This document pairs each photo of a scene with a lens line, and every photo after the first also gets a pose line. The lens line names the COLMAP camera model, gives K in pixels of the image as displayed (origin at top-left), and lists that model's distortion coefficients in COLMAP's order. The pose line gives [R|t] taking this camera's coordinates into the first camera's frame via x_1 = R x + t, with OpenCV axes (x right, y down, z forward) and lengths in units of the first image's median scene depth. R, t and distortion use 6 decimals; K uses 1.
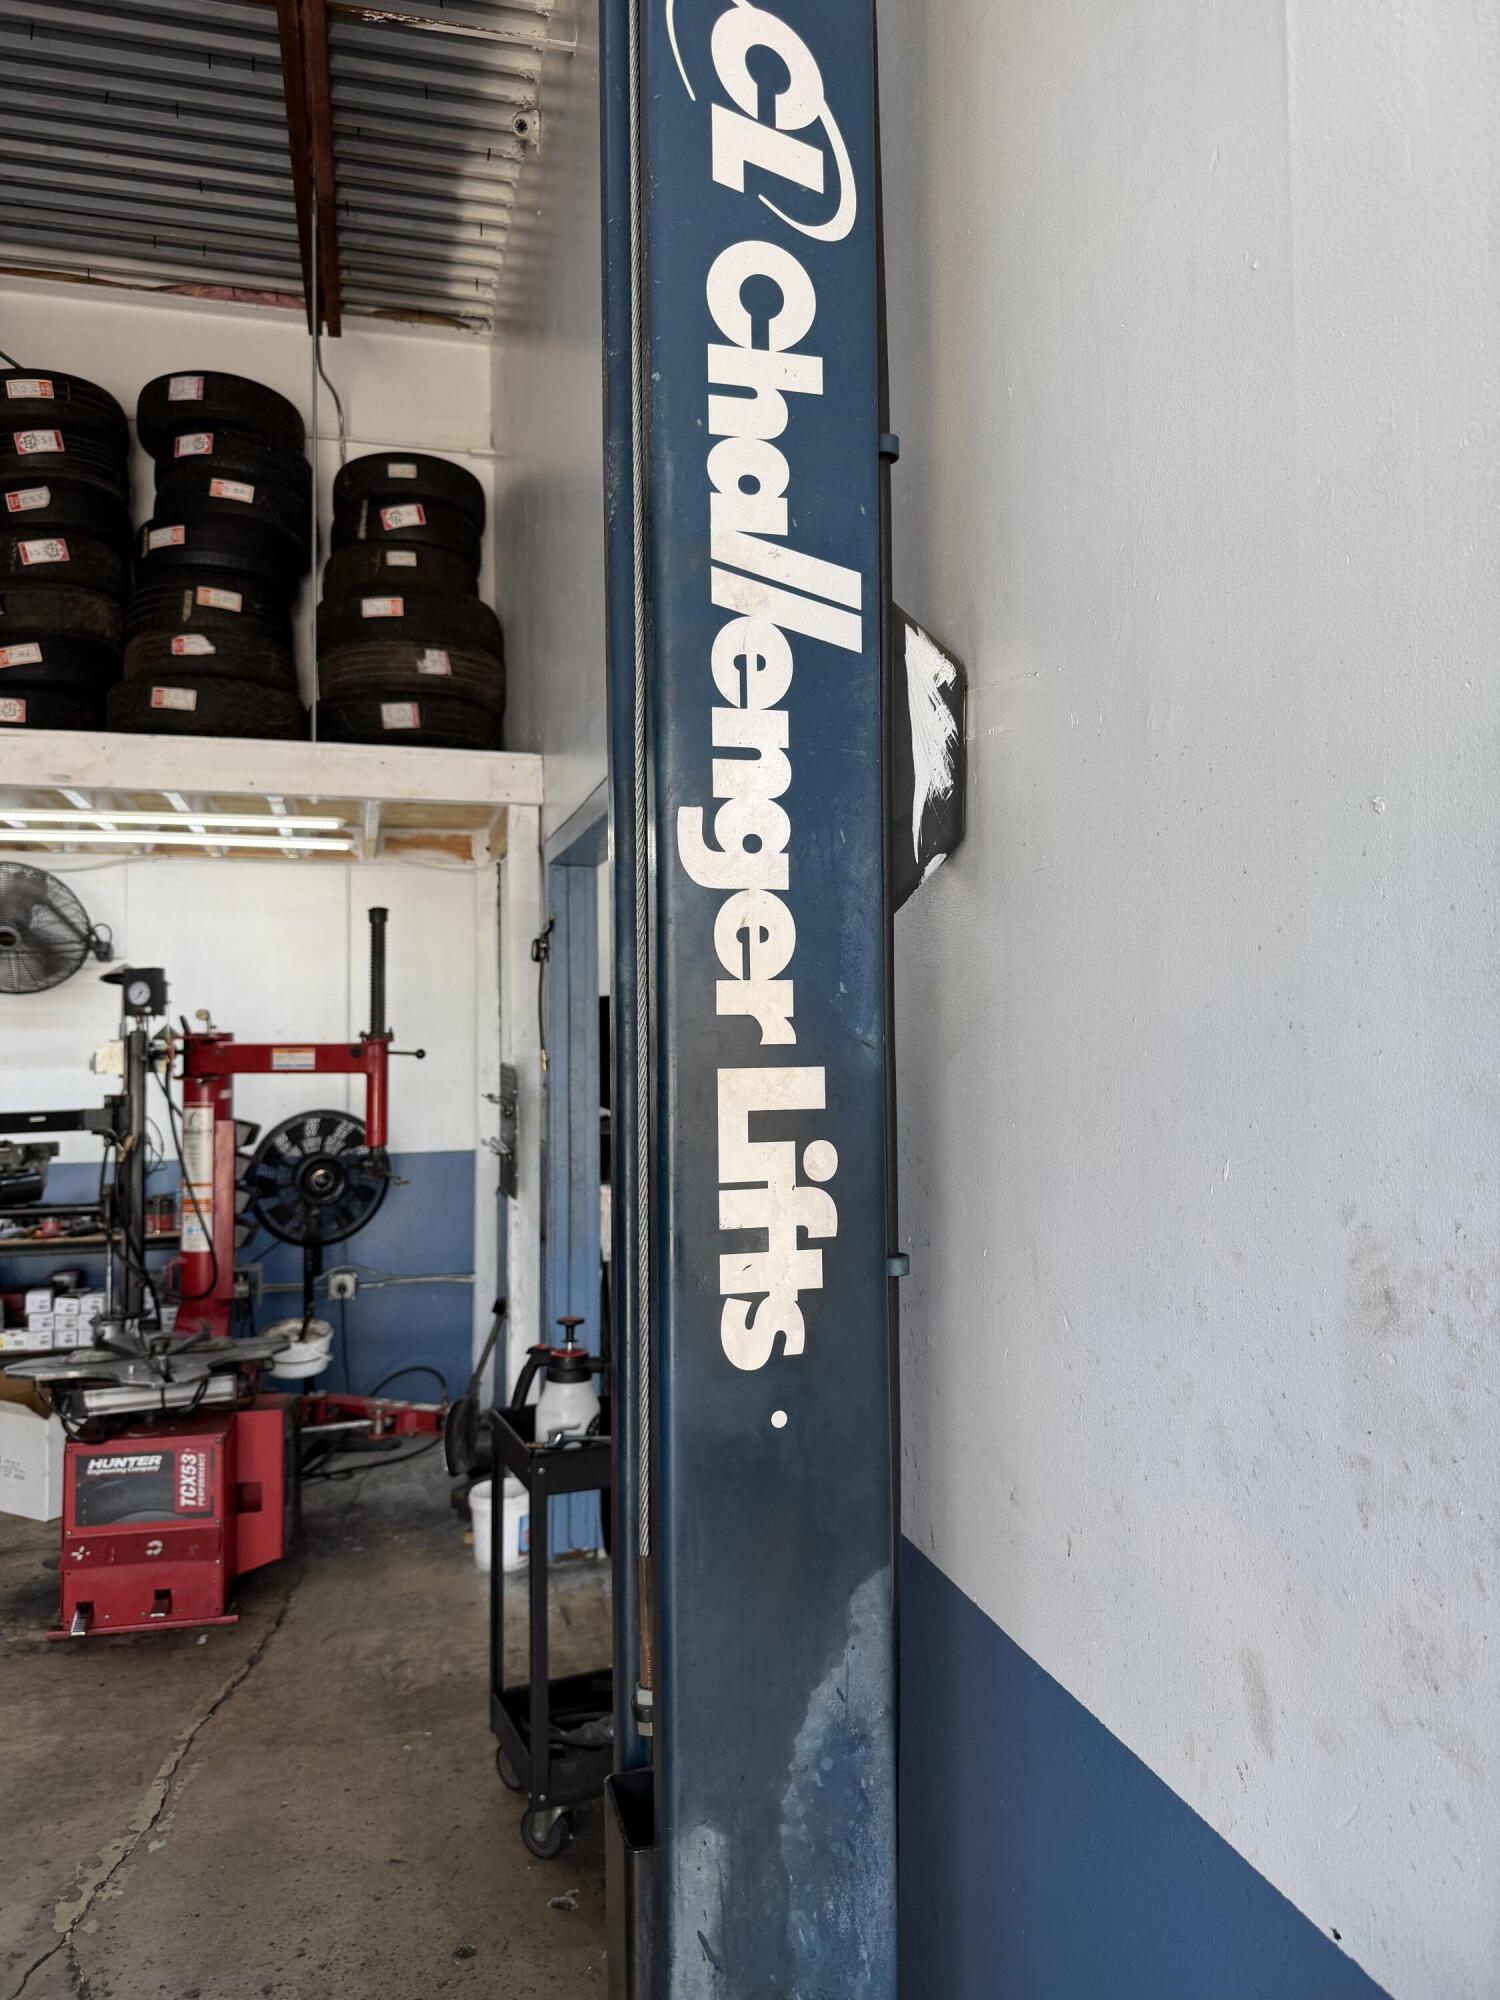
lens RADIAL K [[1409.4, 0, 753.0], [0, 1409.4, 1049.9], [0, 0, 1]] dist [0.010828, -0.031520]
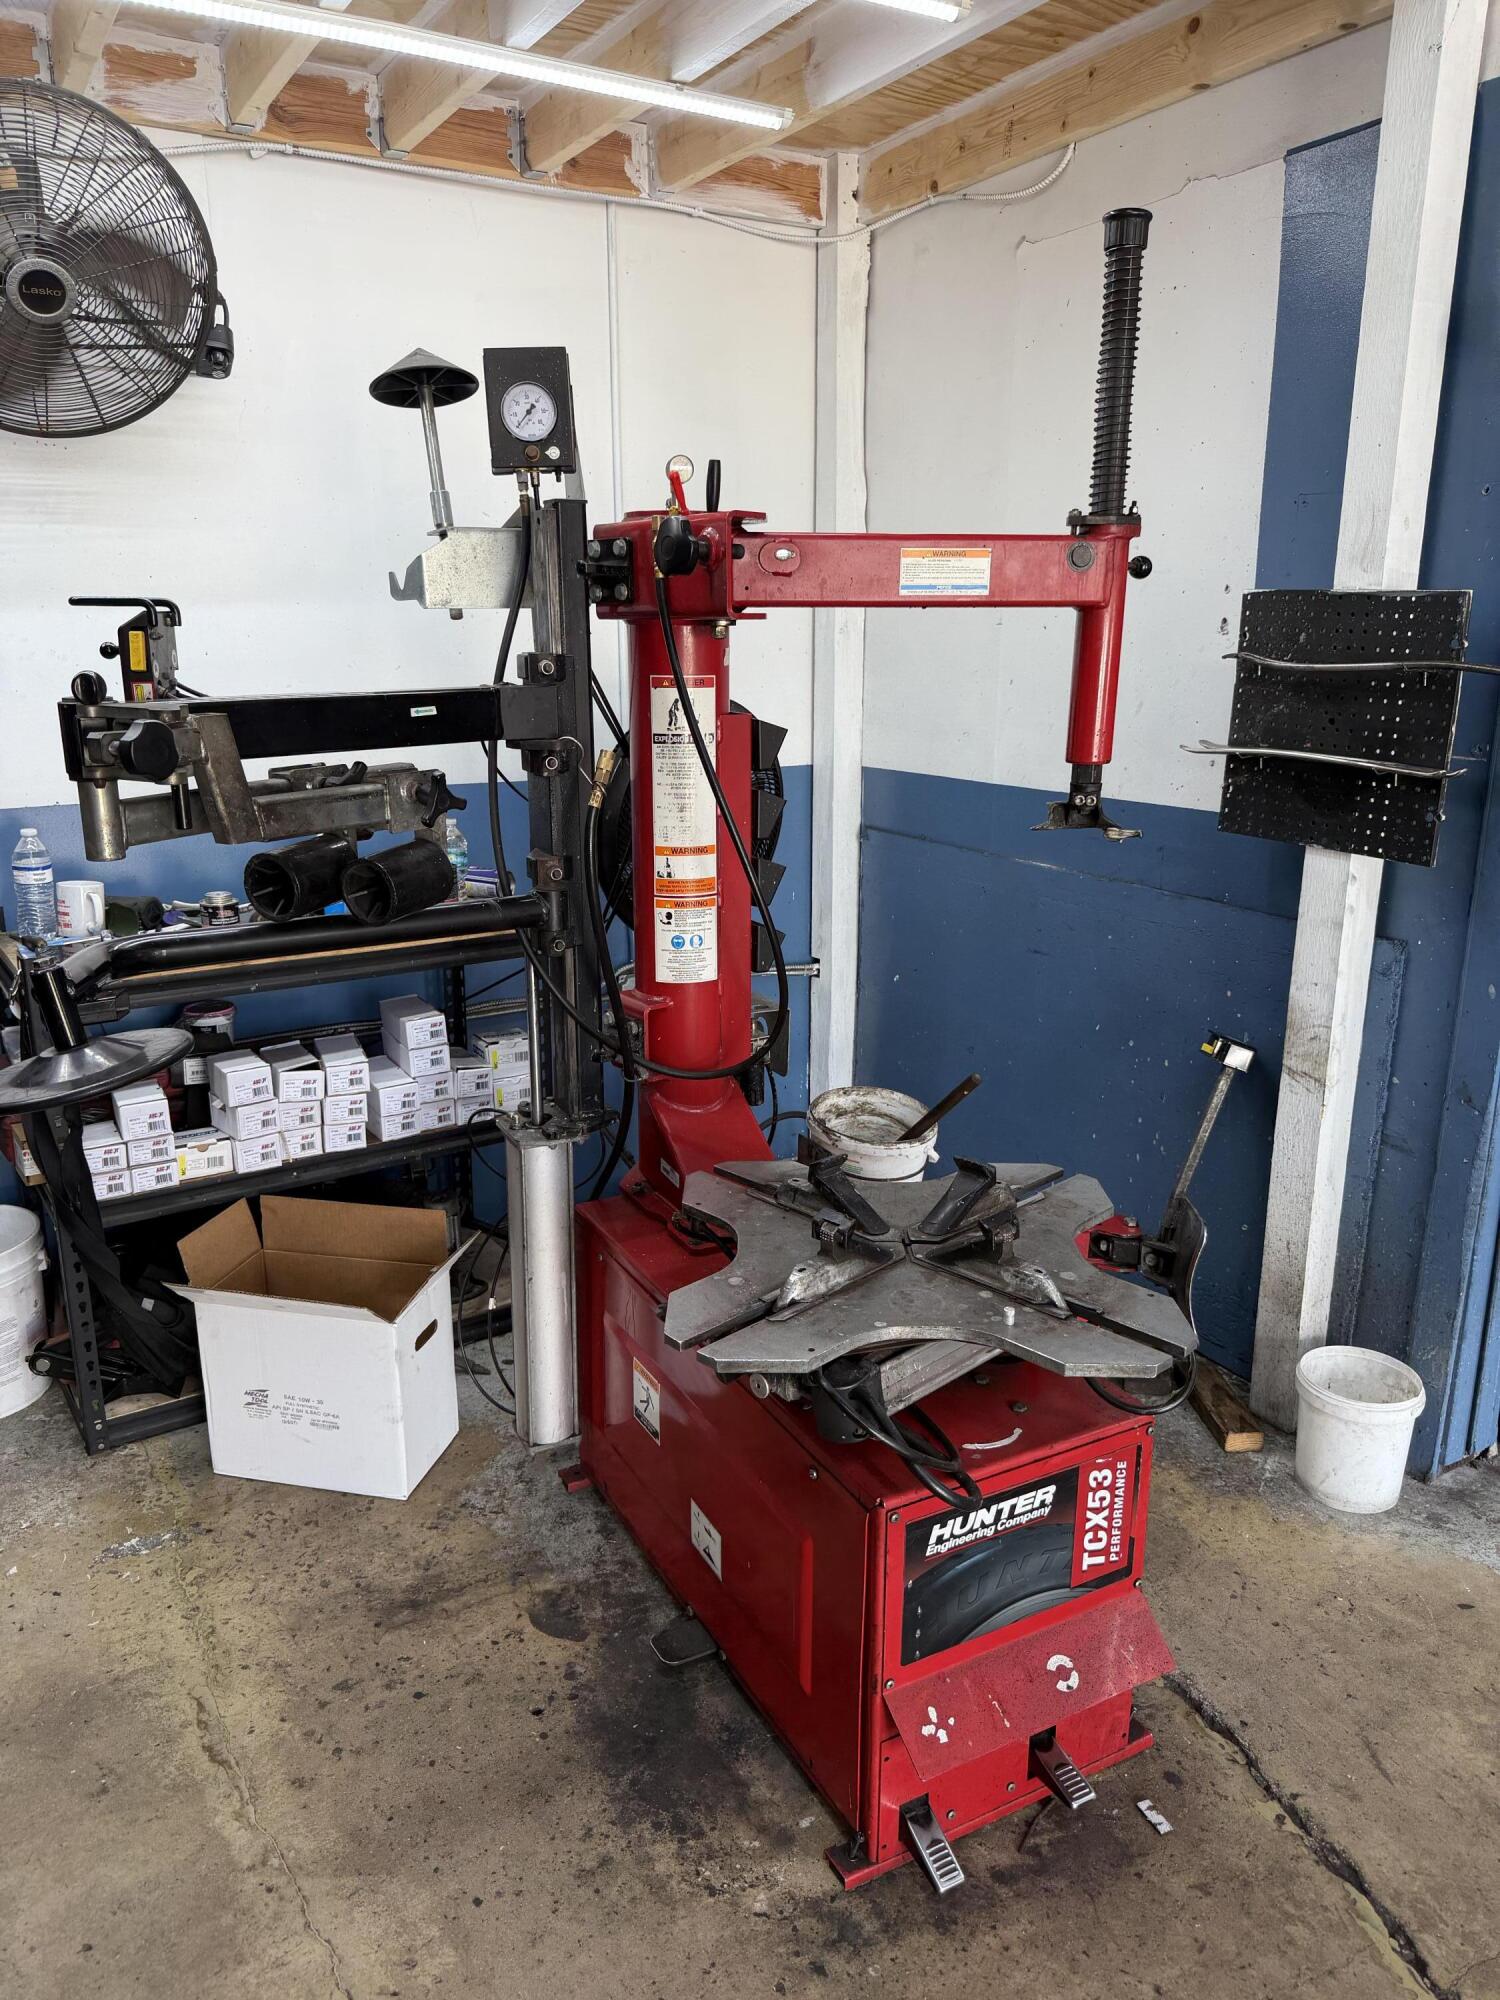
lens RADIAL K [[1409.4, 0, 753.0], [0, 1409.4, 1049.9], [0, 0, 1]] dist [0.010828, -0.031520]
pose [[0.965603, -0.073070, 0.249544, -0.512830], [-0.001247, 0.958391, 0.285455, 0.025283], [-0.260019, -0.275947, 0.925334, 0.545822]]
